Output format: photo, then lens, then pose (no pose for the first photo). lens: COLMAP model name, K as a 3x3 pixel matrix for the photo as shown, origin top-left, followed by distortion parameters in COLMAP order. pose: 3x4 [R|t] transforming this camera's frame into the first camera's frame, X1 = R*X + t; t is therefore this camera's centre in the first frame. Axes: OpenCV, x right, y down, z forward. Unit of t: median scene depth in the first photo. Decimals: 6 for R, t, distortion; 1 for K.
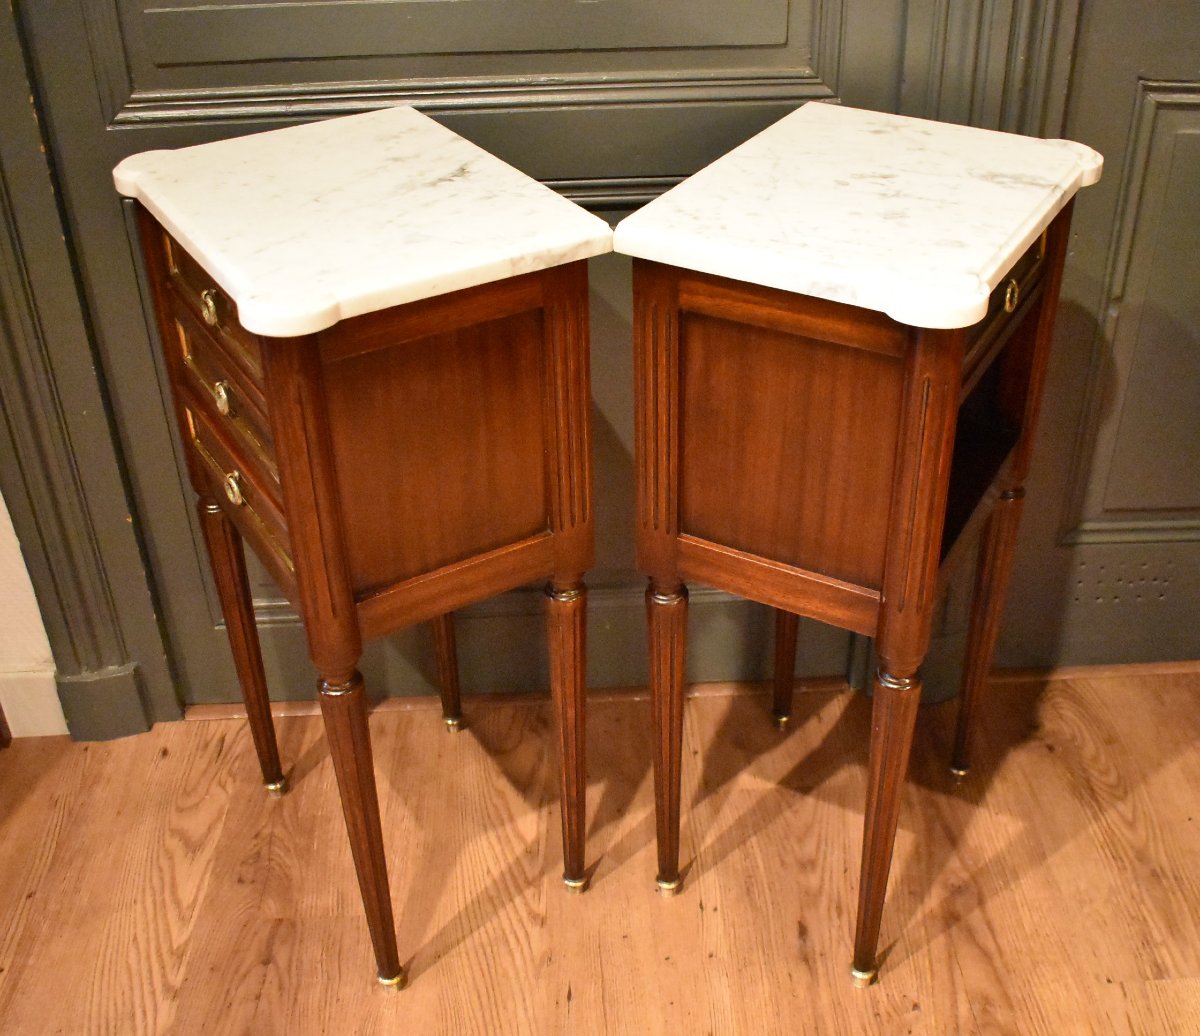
lens RADIAL K [[1406.8, 0, 656.1], [0, 1406.8, 536.8], [0, 0, 1]] dist [-0.087950, 0.000000]
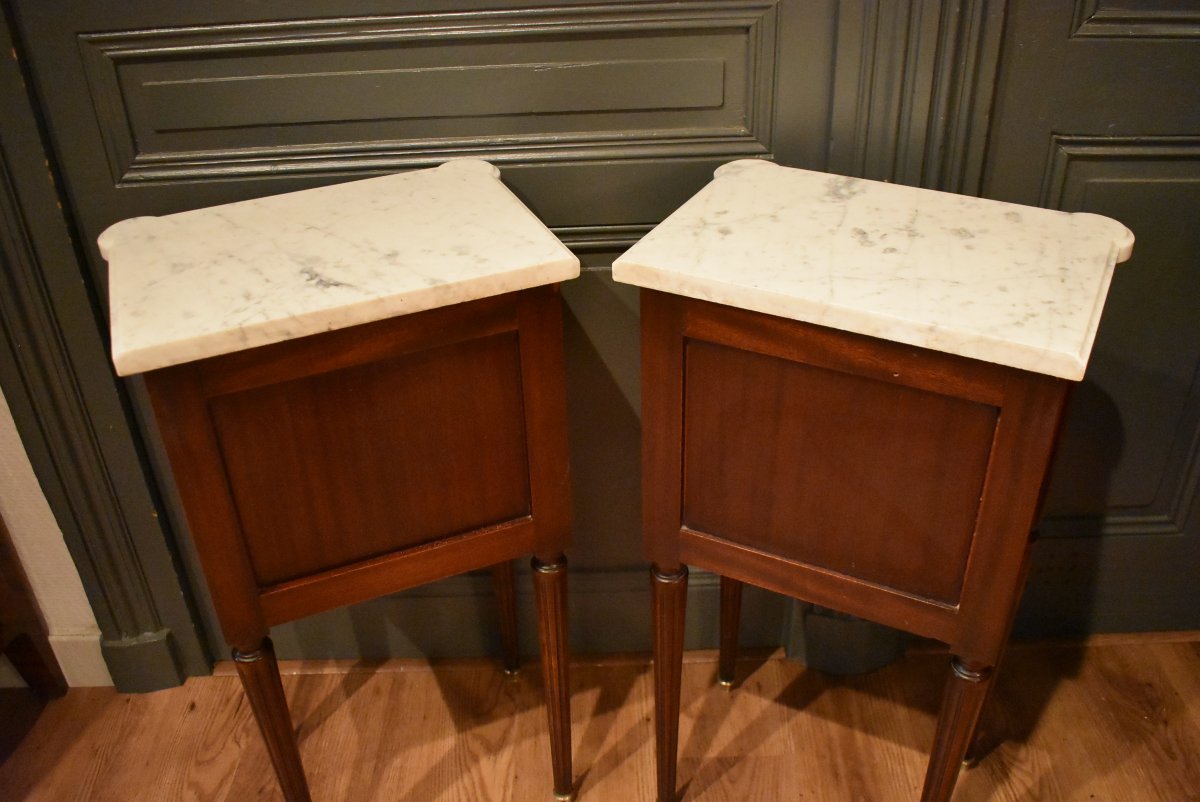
lens RADIAL K [[1056.3, 0, 606.3], [0, 1056.3, 400.7], [0, 0, 1]] dist [-0.089551, 0.008554]
pose [[0.998249, 0.007128, -0.058714, 0.048369], [-0.008555, 0.999673, -0.024096, -0.095279], [0.058523, 0.024557, 0.997984, 0.168413]]
